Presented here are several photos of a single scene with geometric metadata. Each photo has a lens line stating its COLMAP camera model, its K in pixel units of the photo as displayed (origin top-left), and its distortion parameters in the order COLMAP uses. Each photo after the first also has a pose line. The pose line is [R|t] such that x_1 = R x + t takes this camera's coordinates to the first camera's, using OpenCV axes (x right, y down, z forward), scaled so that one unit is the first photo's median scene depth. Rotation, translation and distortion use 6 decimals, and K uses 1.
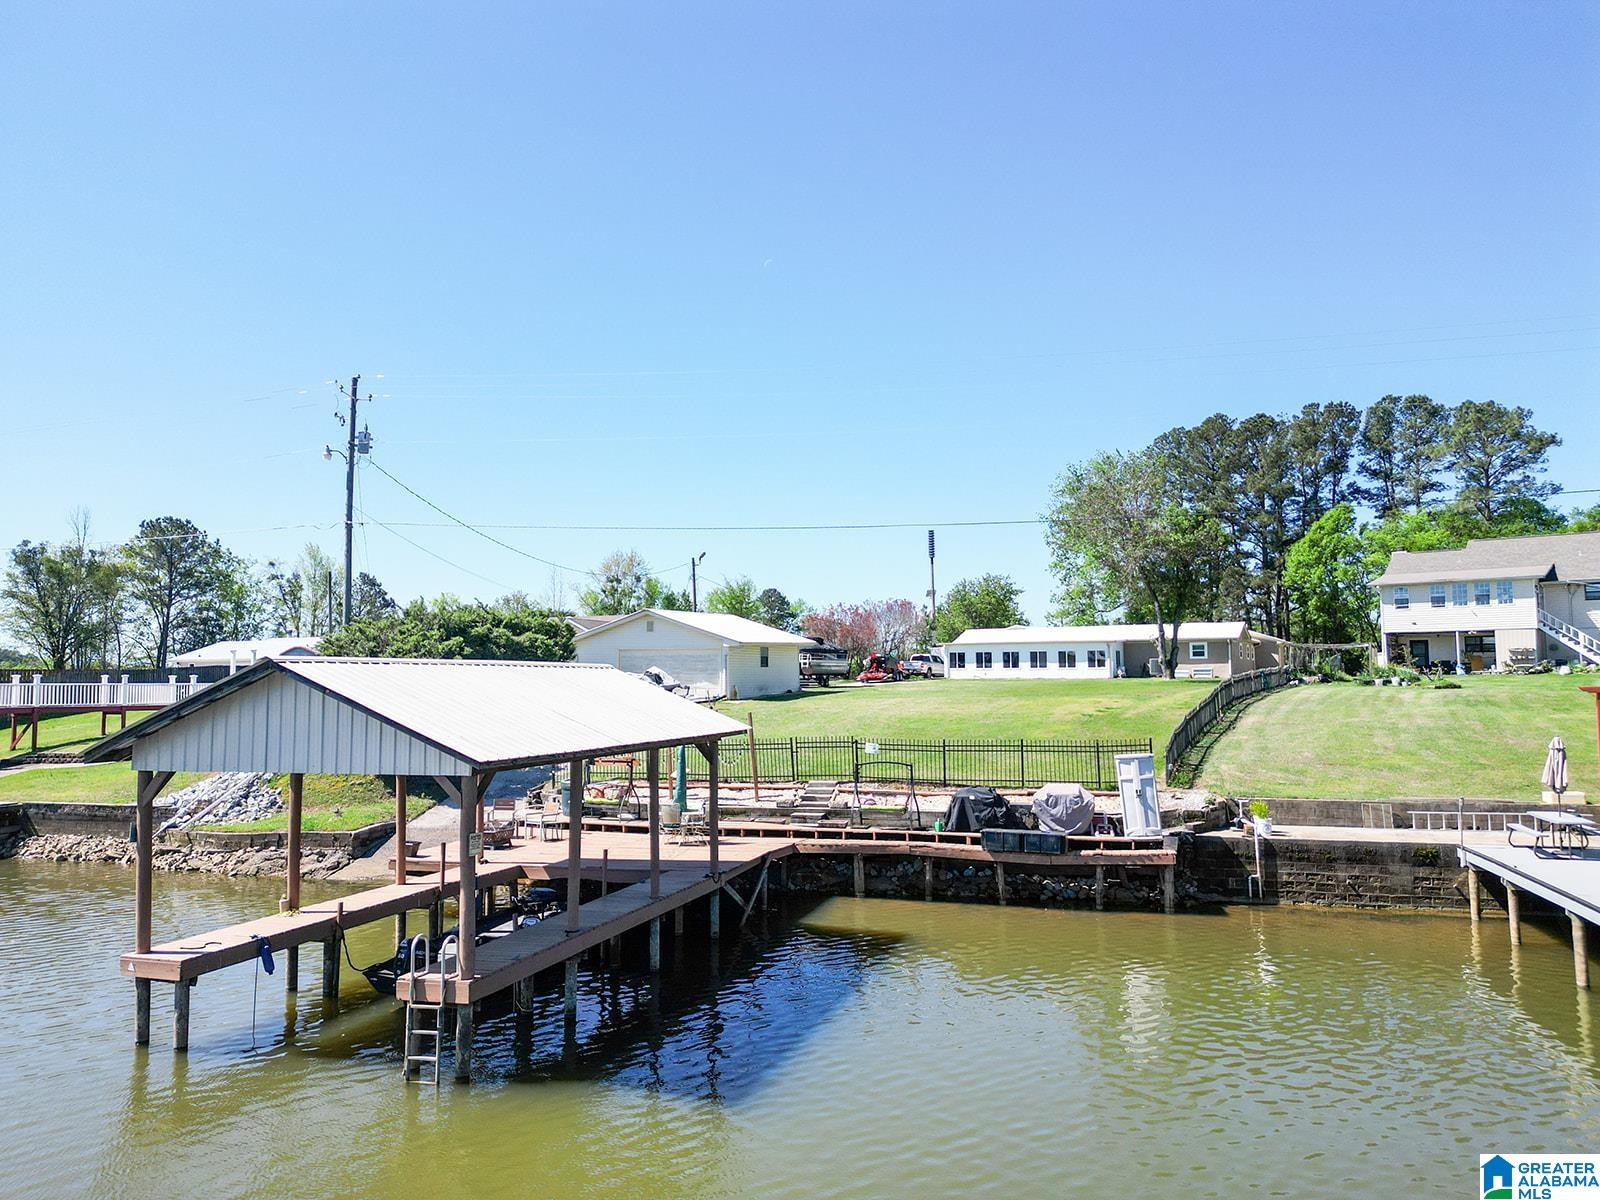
lens RADIAL K [[1121.8, 0, 795.6], [0, 1121.8, 618.5], [0, 0, 1]] dist [0.082311, -0.070511]
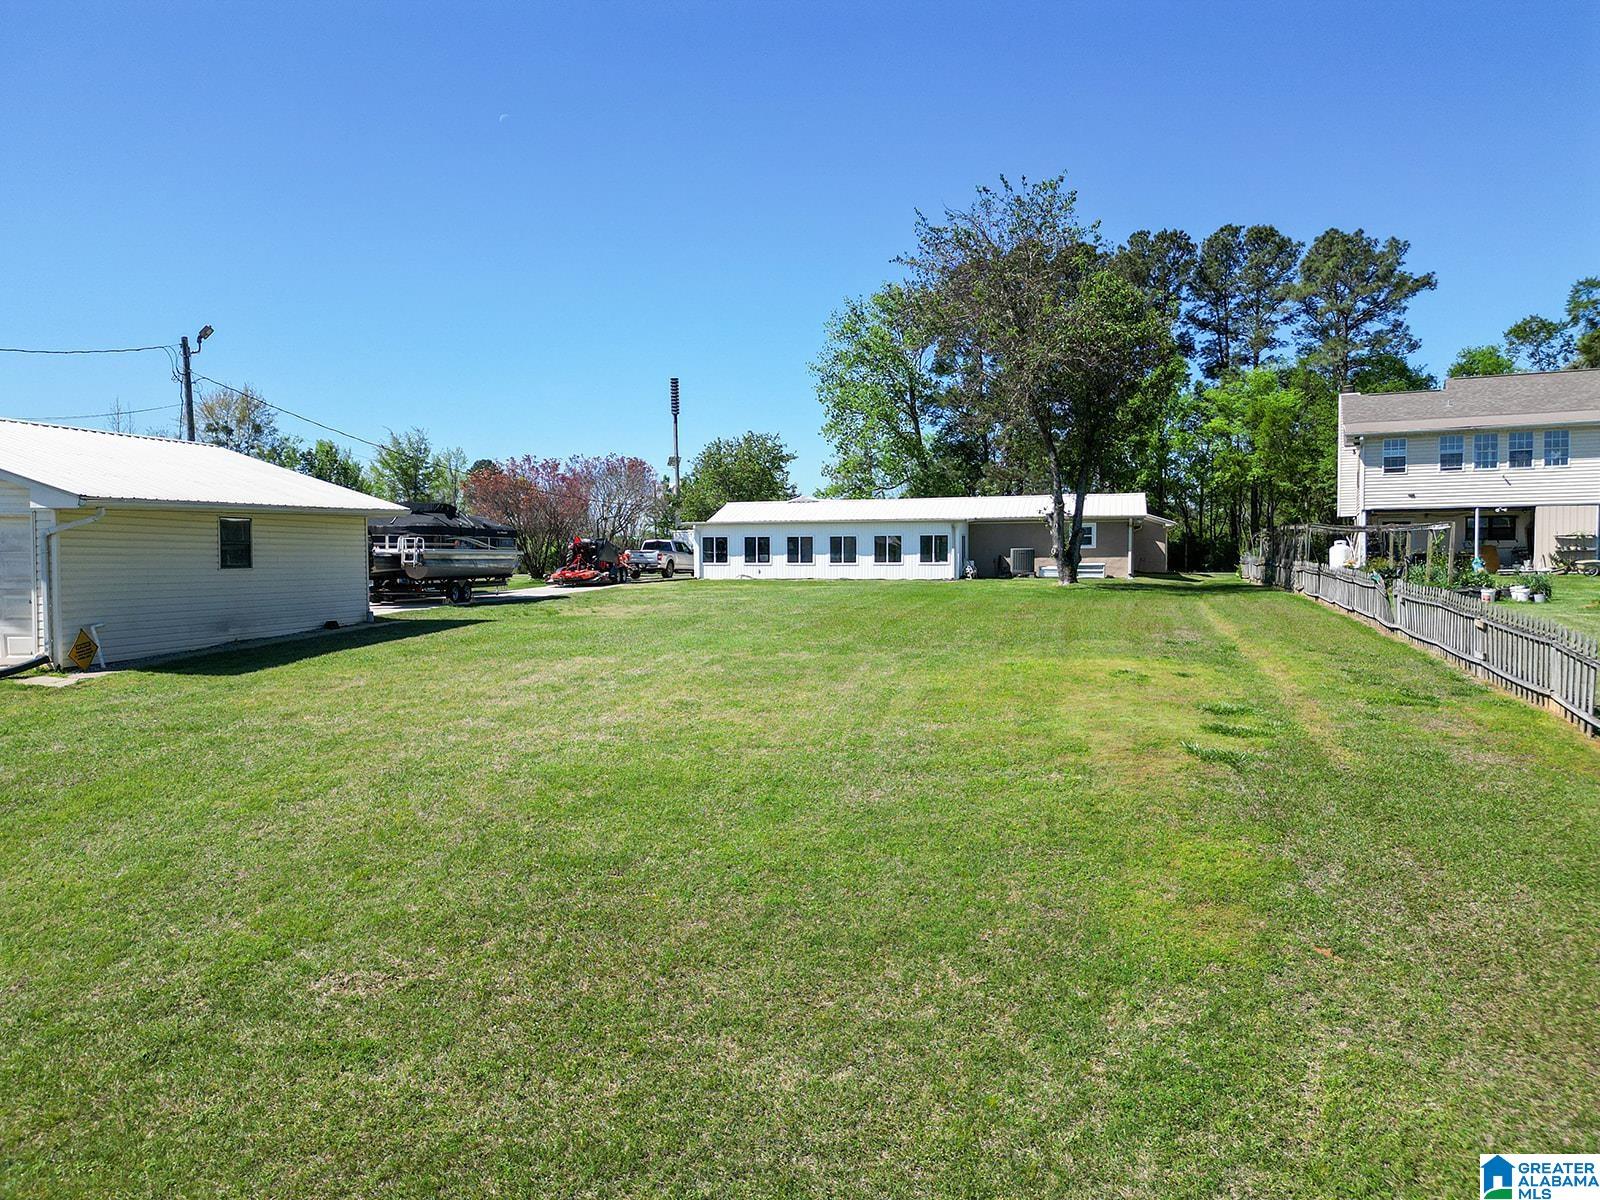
lens RADIAL K [[1121.8, 0, 795.6], [0, 1121.8, 618.5], [0, 0, 1]] dist [0.082311, -0.070511]
pose [[0.974378, -0.007880, 0.224778, 0.043606], [-0.014991, 0.994888, 0.099863, 0.011345], [-0.224416, -0.100674, 0.969279, 0.353225]]
